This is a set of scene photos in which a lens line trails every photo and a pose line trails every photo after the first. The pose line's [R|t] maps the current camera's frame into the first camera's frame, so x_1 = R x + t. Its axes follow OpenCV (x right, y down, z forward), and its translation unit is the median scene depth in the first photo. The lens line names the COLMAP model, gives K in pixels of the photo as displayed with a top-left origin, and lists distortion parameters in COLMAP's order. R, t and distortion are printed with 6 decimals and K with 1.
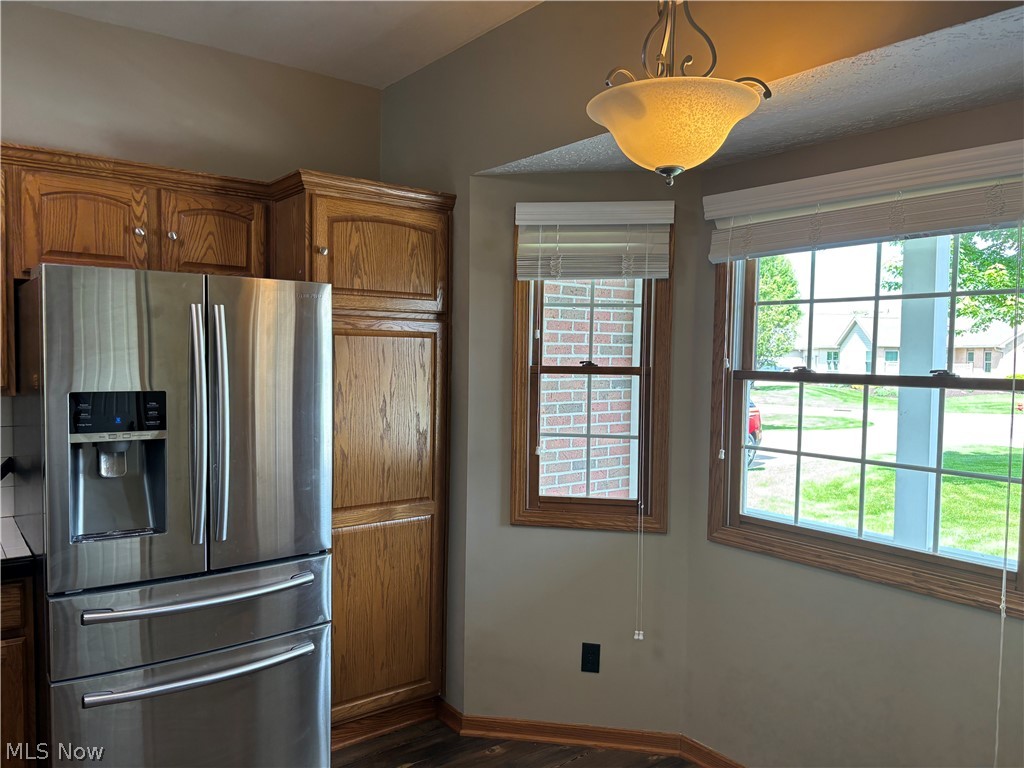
lens RADIAL K [[763.6, 0, 511.3], [0, 763.6, 387.2], [0, 0, 1]] dist [0.031071, -0.004120]
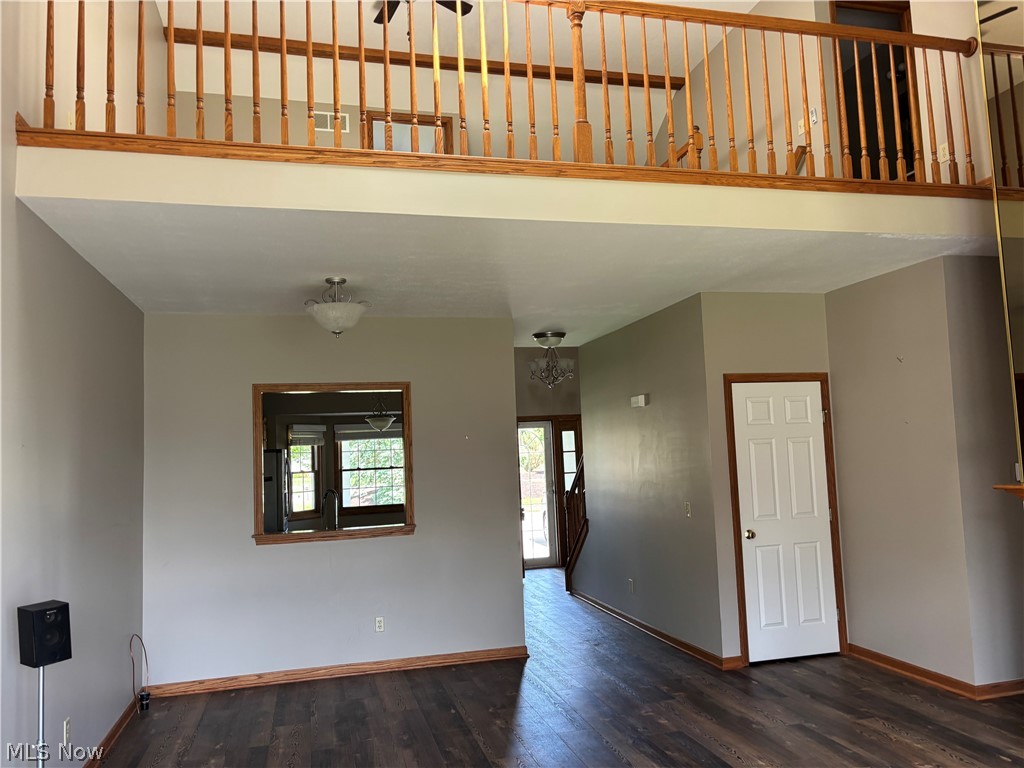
lens RADIAL K [[763.6, 0, 511.4], [0, 763.6, 382.8], [0, 0, 1]] dist [0.031071, -0.004120]
pose [[0.383290, 0.053357, 0.922086, -2.907060], [0.082180, 0.992400, -0.091586, -0.032765], [-0.919965, 0.110881, 0.375992, -1.264428]]
